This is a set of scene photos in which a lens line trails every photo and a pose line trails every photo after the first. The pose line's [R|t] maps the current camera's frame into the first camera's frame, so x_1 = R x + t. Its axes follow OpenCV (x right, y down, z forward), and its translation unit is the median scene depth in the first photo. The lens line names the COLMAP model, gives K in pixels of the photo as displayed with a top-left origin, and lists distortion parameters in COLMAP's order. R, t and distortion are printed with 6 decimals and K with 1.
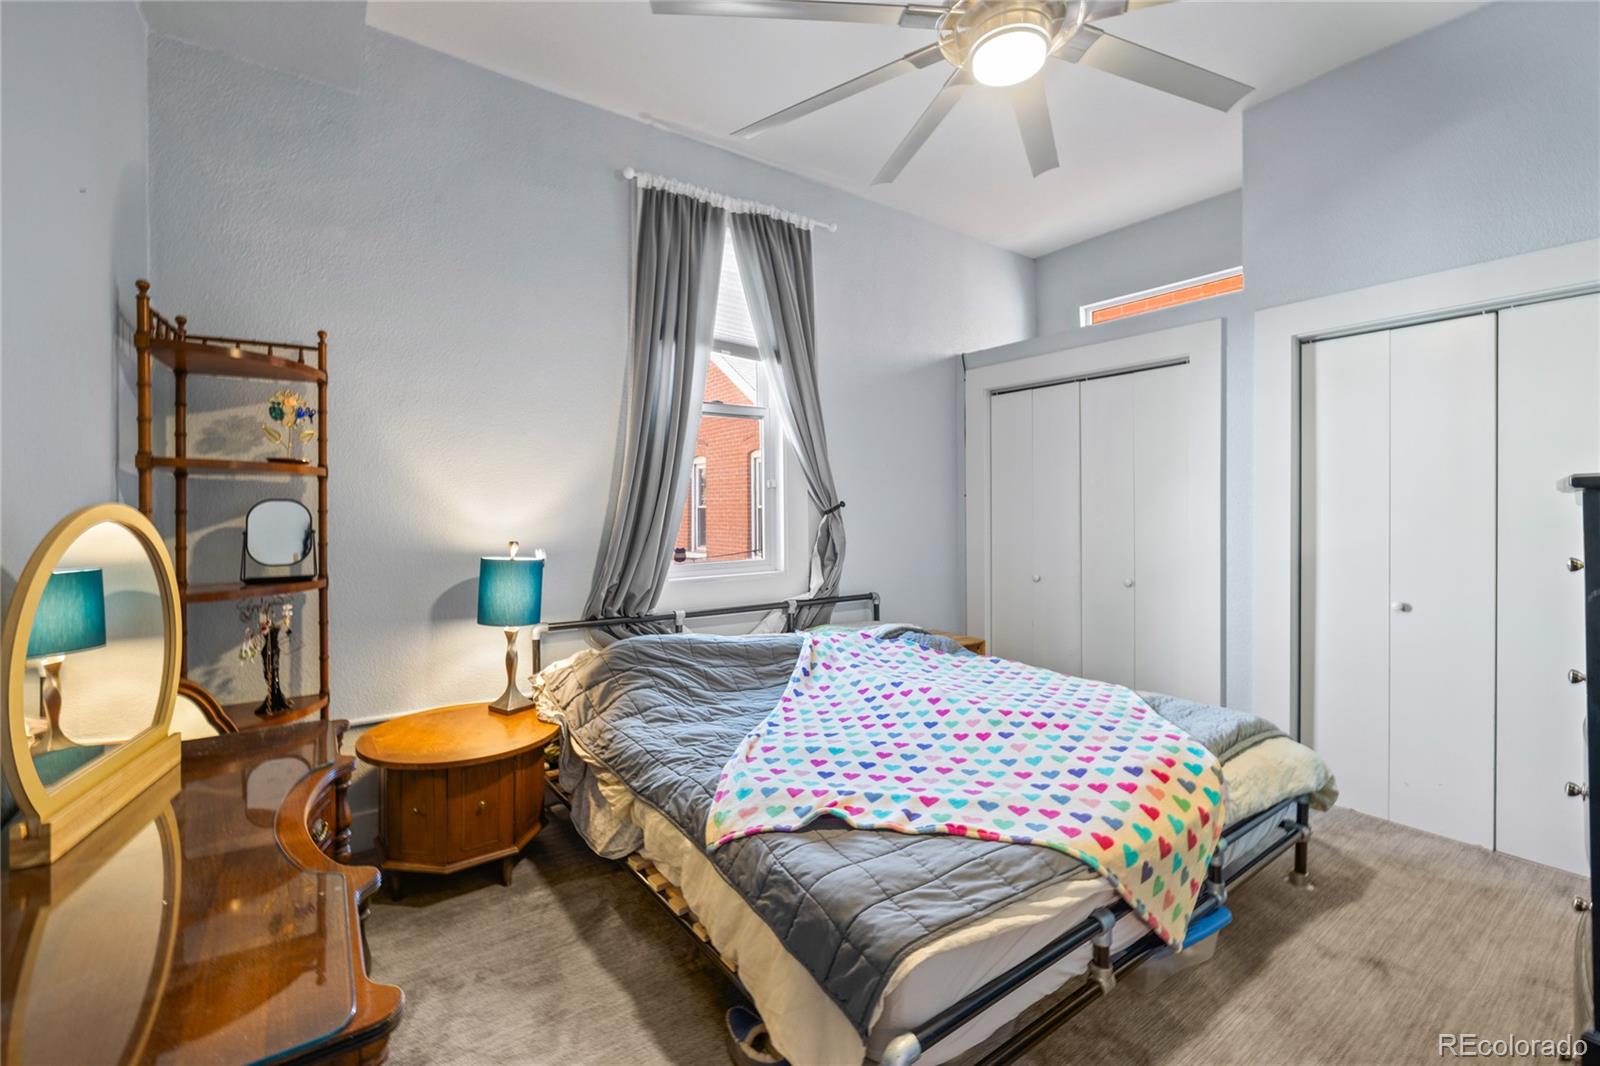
lens RADIAL K [[680.8, 0, 800.0], [0, 680.8, 533.0], [0, 0, 1]] dist [0.004994, 0.000411]
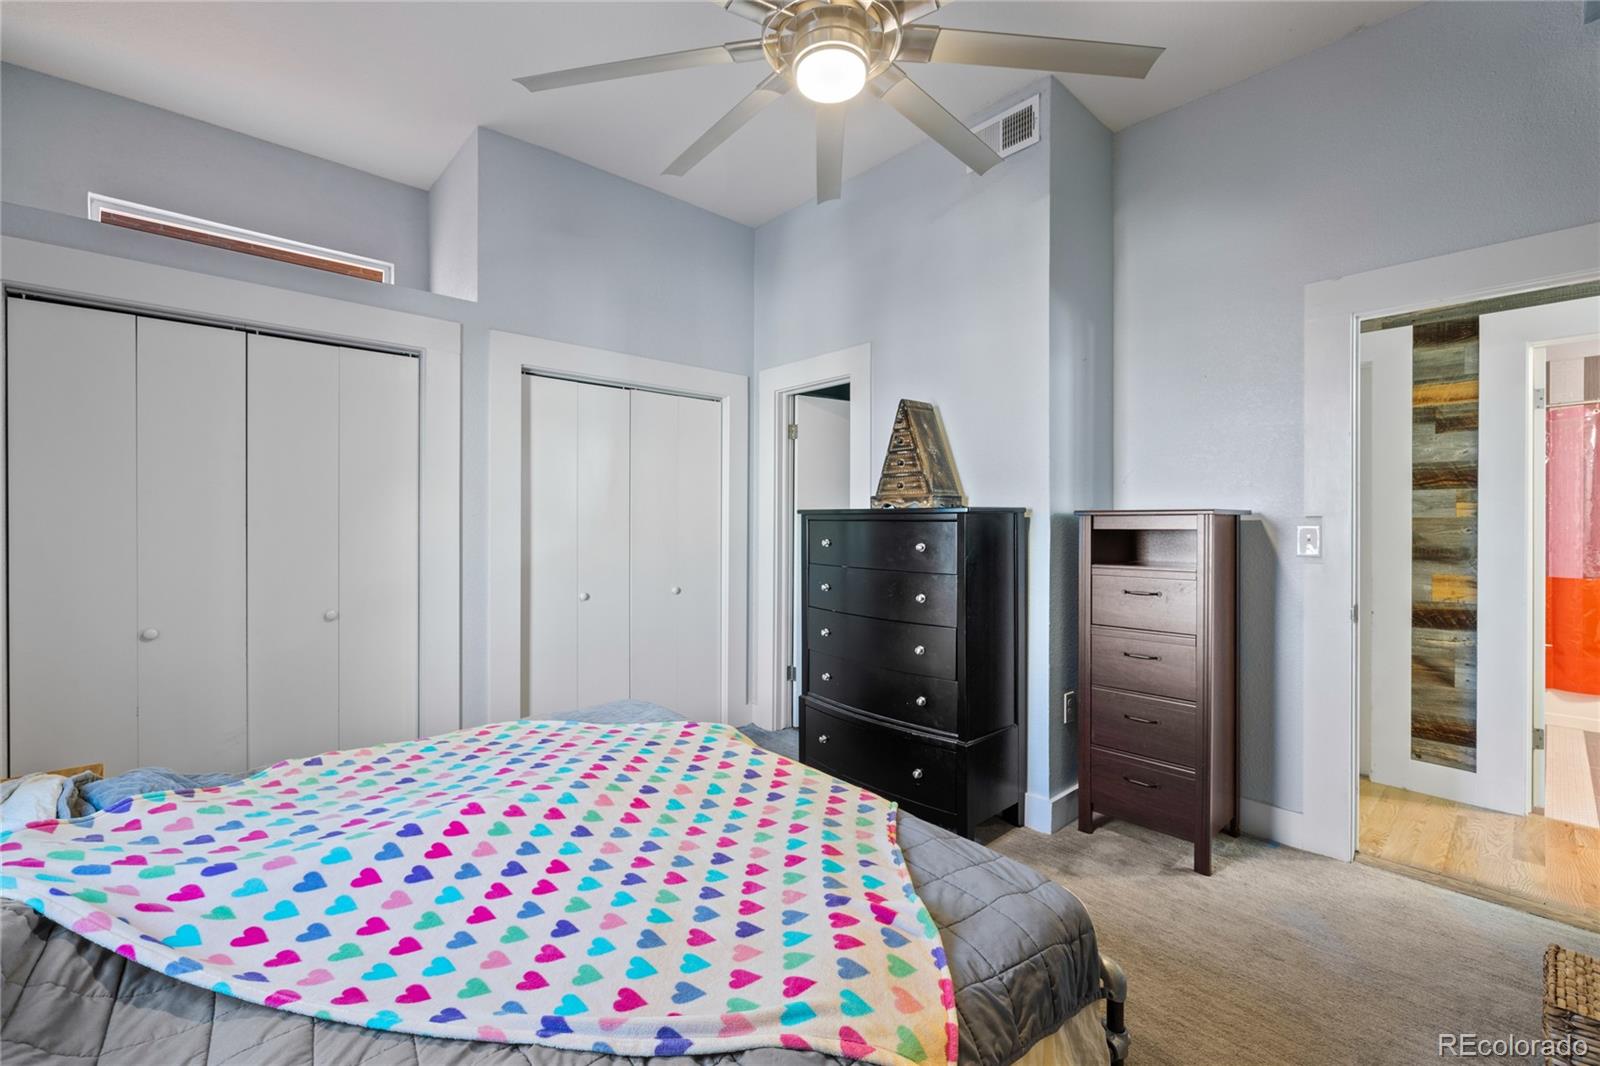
lens RADIAL K [[678.8, 0, 775.0], [0, 678.8, 523.1], [0, 0, 1]] dist [0.001309, 0.000641]
pose [[-0.114520, 0.004372, 0.993411, -0.428973], [0.018580, 0.999825, -0.002258, -0.020294], [-0.993247, 0.018199, -0.114581, 0.736407]]
